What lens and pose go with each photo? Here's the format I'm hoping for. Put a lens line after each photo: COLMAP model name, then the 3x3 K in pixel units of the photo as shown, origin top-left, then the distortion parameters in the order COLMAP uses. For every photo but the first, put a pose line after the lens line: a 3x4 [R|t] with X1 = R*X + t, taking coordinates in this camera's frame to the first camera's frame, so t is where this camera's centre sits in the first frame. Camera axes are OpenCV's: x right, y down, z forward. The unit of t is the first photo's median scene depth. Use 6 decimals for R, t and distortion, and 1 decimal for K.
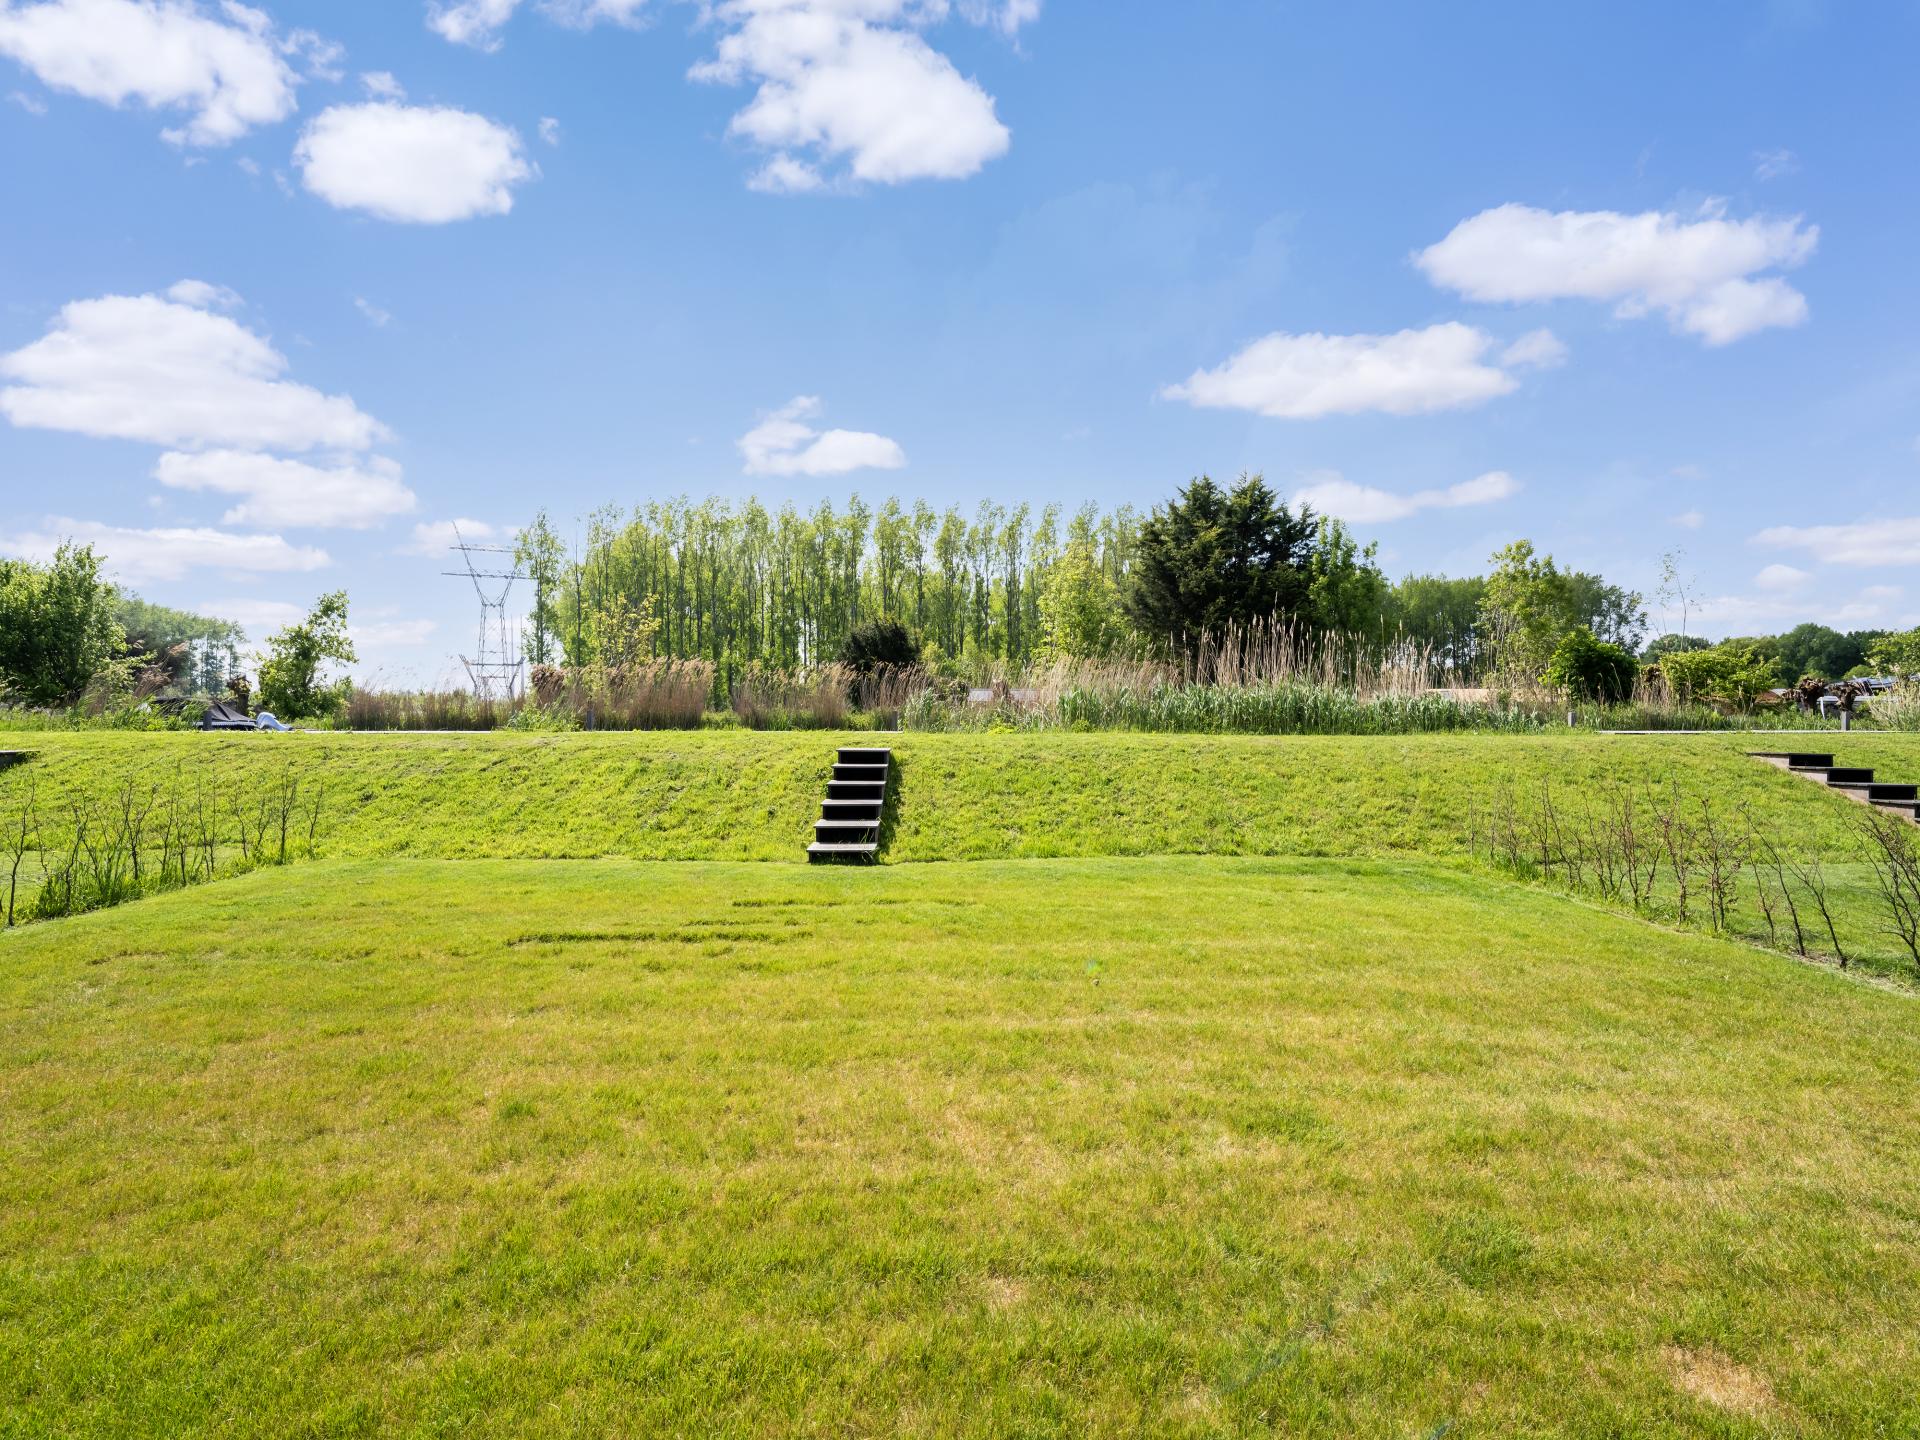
lens RADIAL K [[821.5, 0, 960.0], [0, 821.5, 720.0], [0, 0, 1]] dist [-0.007650, -0.000235]
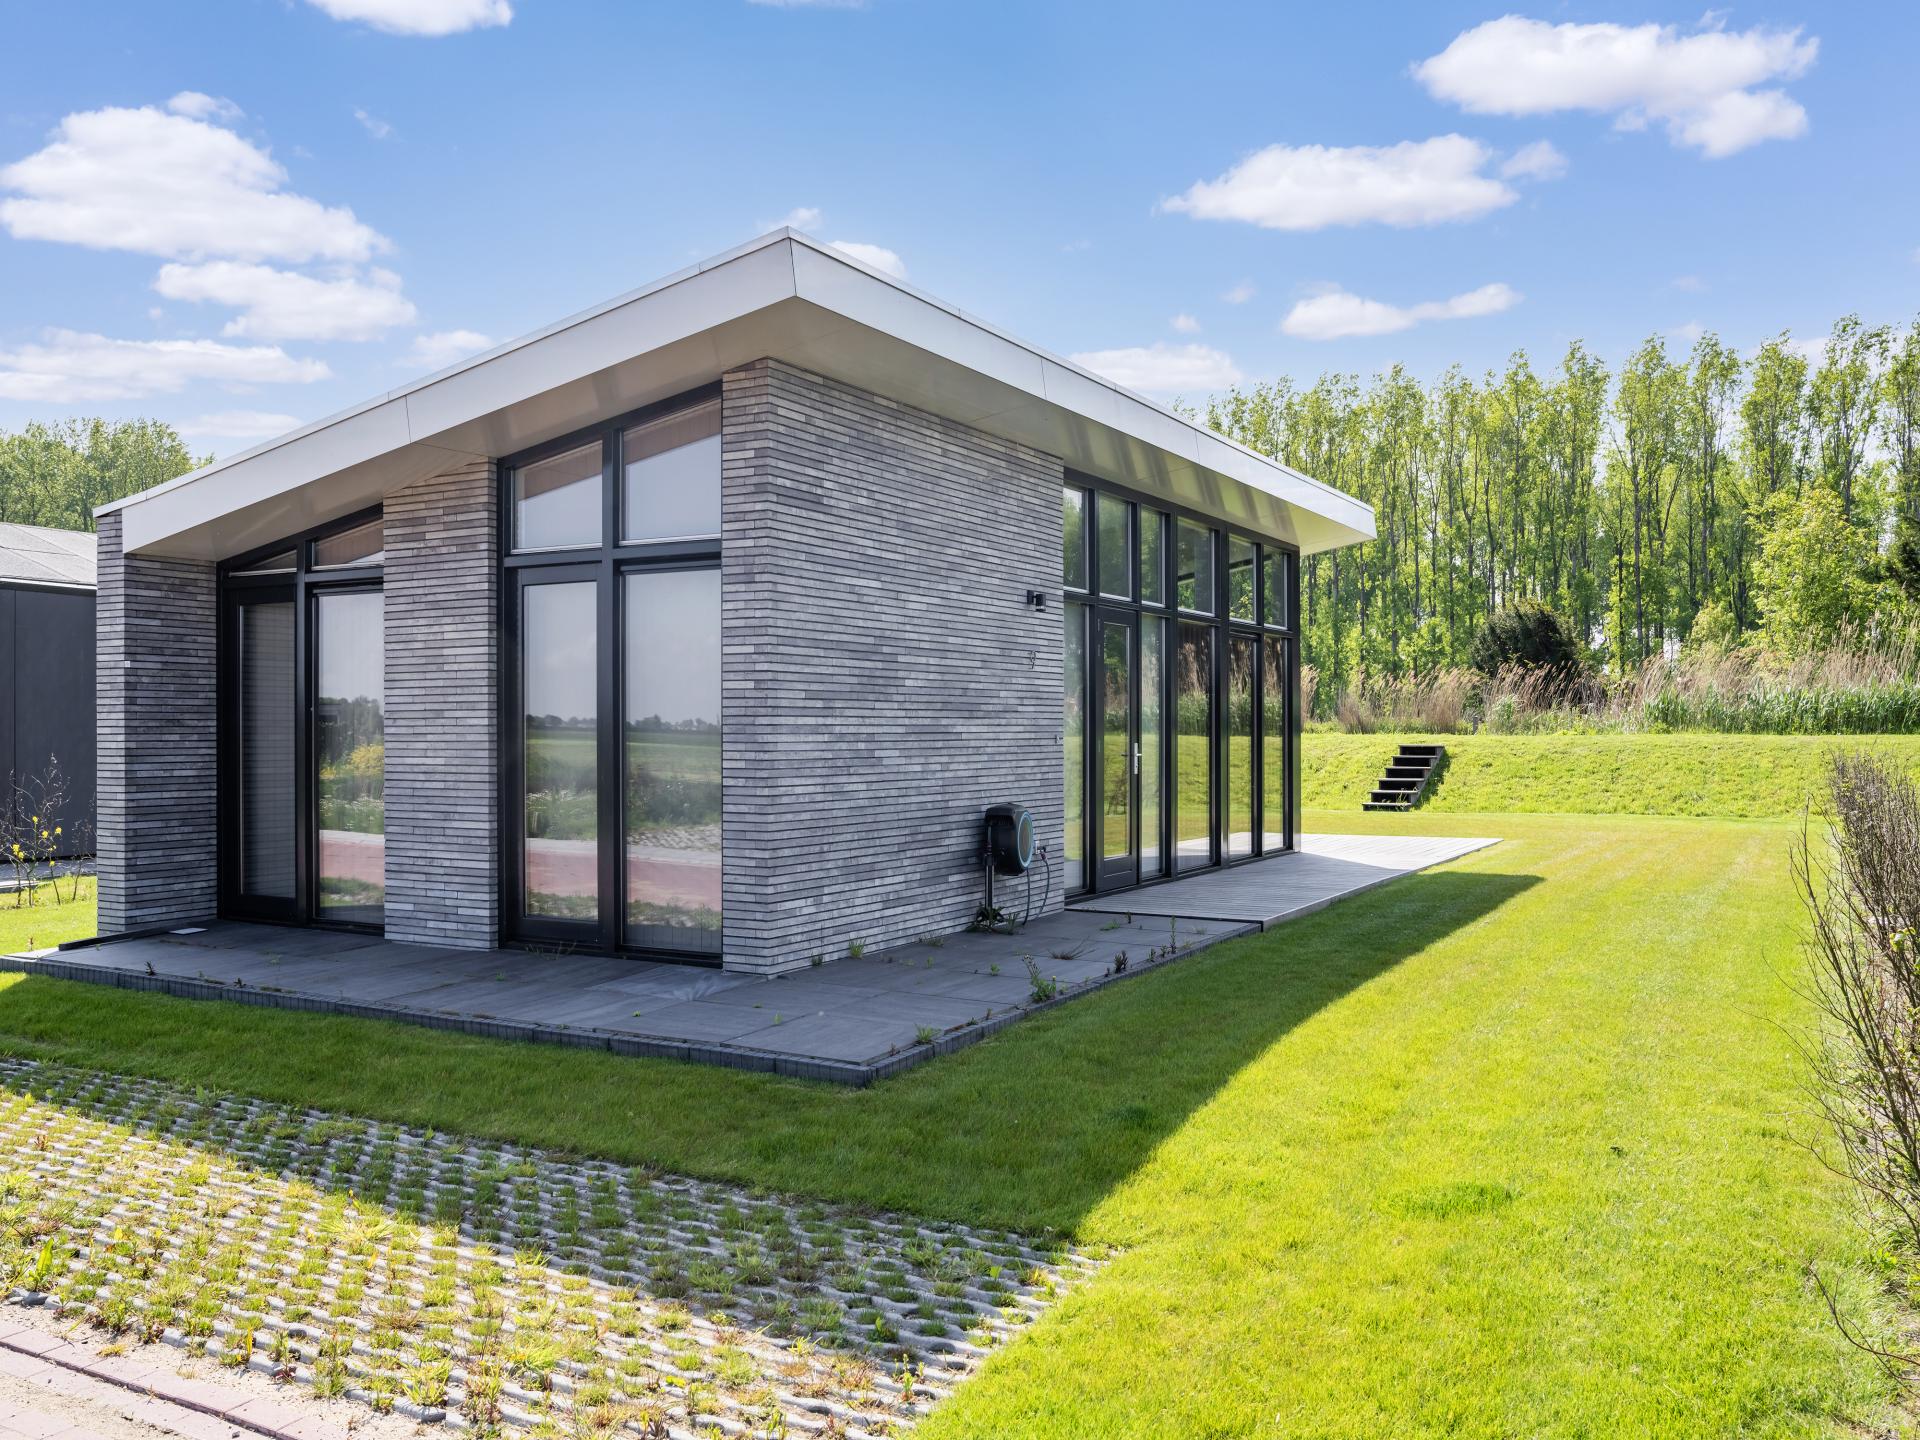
lens RADIAL K [[1581.9, 0, 960.0], [0, 1581.9, 720.0], [0, 0, 1]] dist [-0.031505, 0.008246]
pose [[0.863238, -0.011387, -0.504669, 0.402047], [0.002286, 0.999823, -0.018650, 0.032535], [0.504792, 0.014945, 0.863111, -1.187894]]
